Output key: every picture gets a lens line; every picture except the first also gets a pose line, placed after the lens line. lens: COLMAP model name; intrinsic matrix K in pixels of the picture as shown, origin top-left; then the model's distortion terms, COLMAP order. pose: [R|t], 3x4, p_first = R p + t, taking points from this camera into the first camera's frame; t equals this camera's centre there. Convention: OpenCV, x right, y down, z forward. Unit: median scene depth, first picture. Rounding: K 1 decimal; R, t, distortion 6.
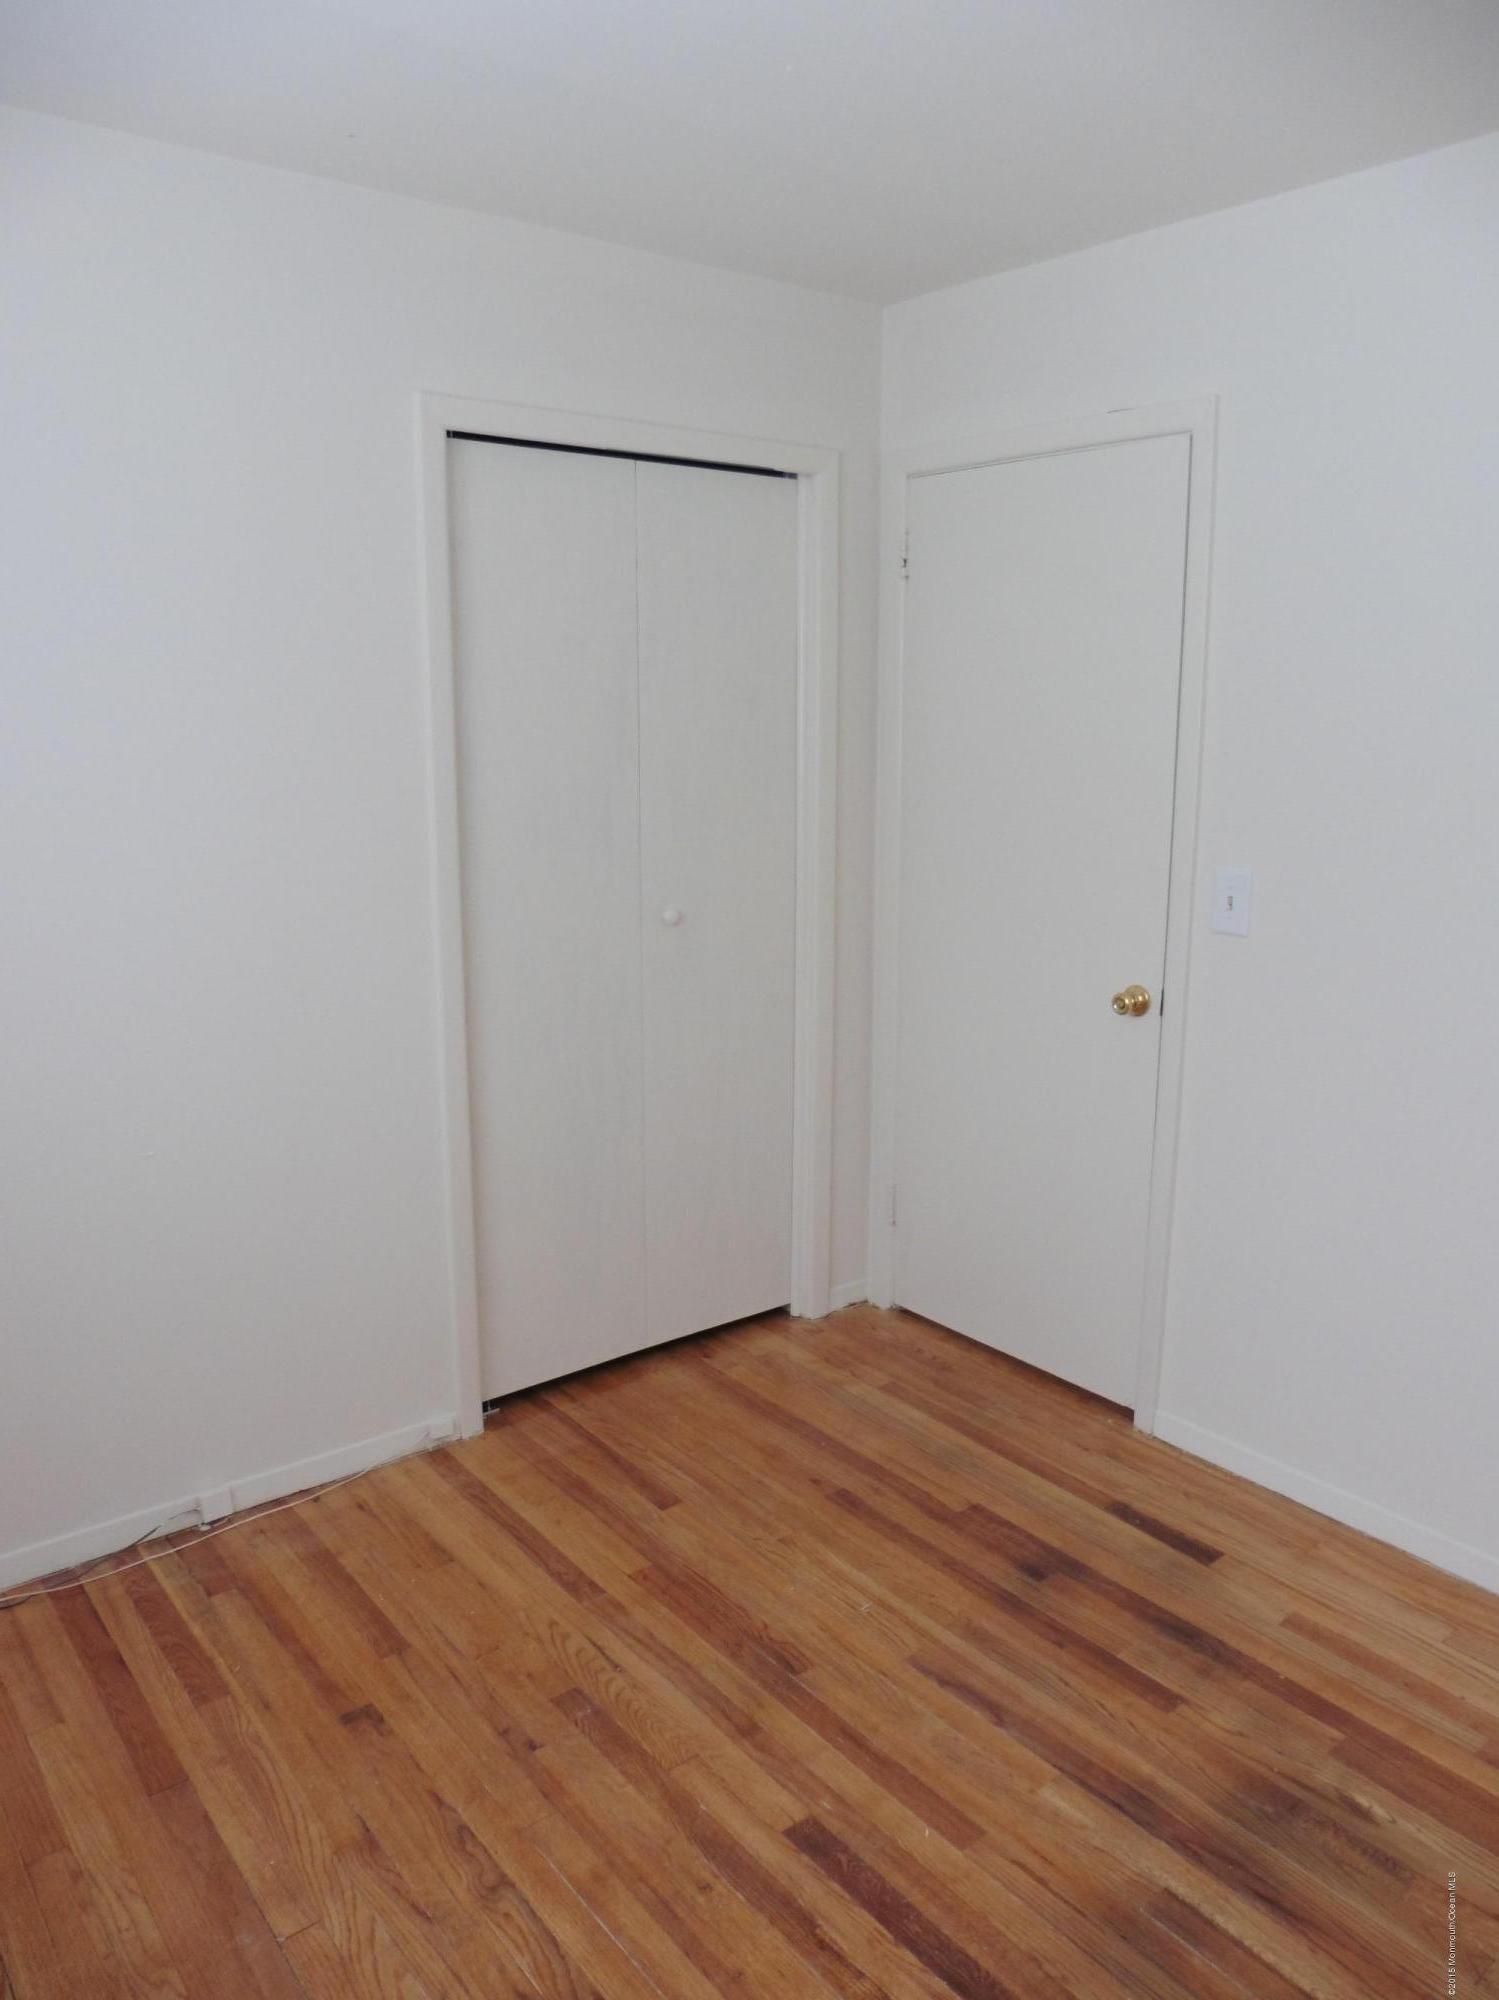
lens RADIAL K [[1450.2, 0, 749.6], [0, 1450.2, 997.5], [0, 0, 1]] dist [-0.071785, 0.057144]
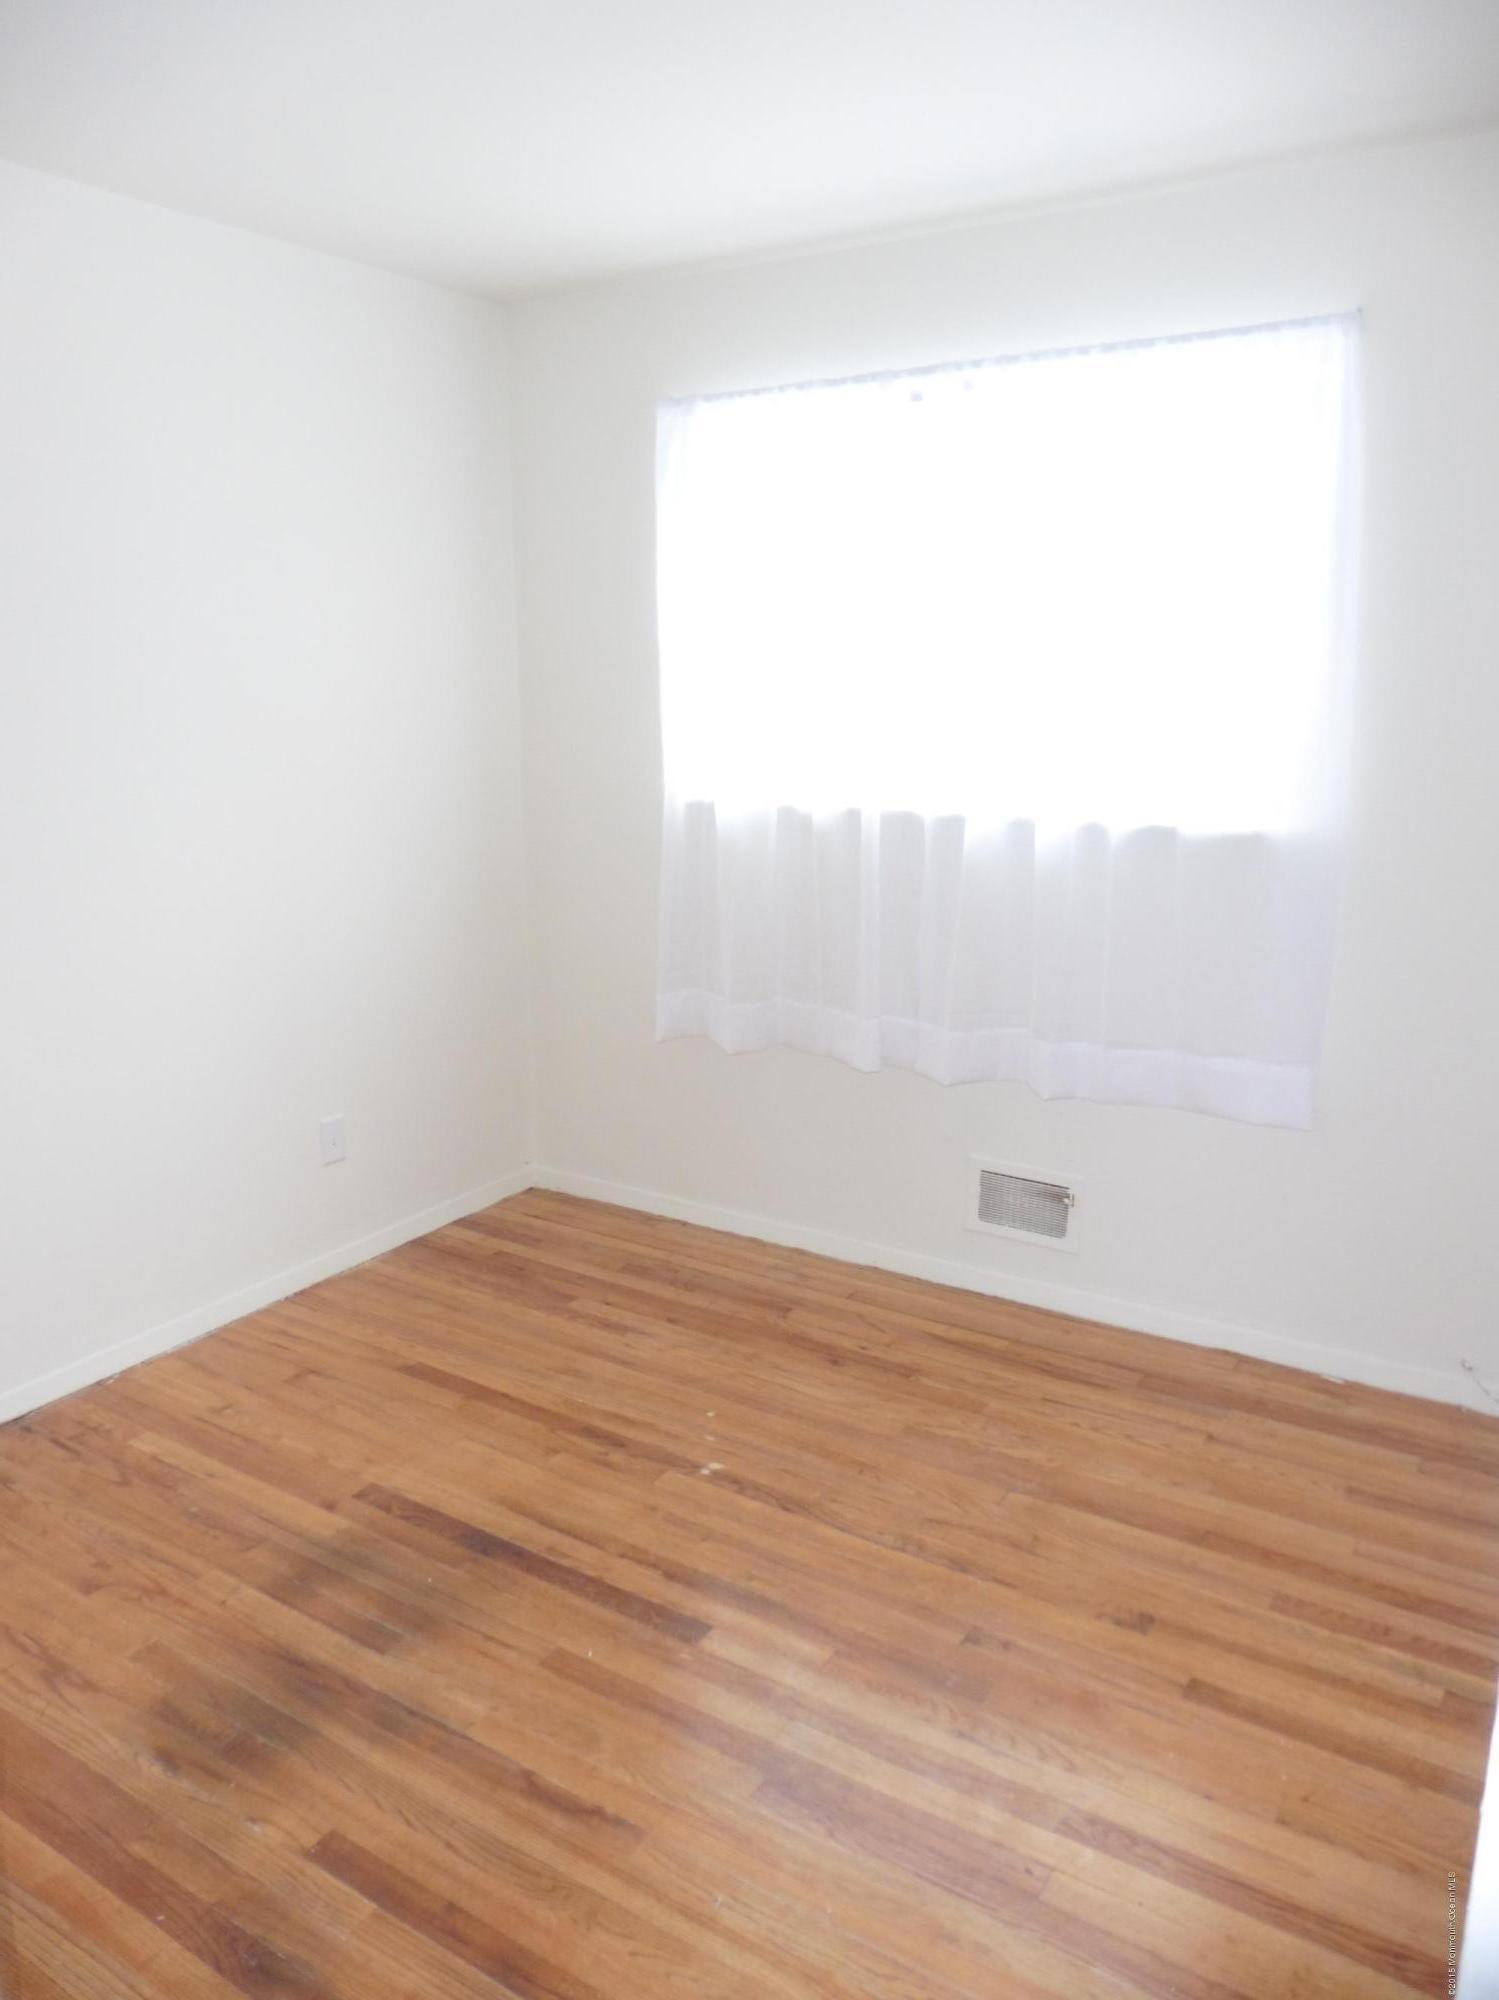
lens RADIAL K [[1450.2, 0, 741.1], [0, 1450.2, 995.7], [0, 0, 1]] dist [-0.071785, 0.057144]
pose [[-0.947530, 0.064974, -0.312993, 0.314897], [-0.070895, 0.912030, 0.403950, -0.330269], [0.311705, 0.404945, -0.859569, 1.708547]]
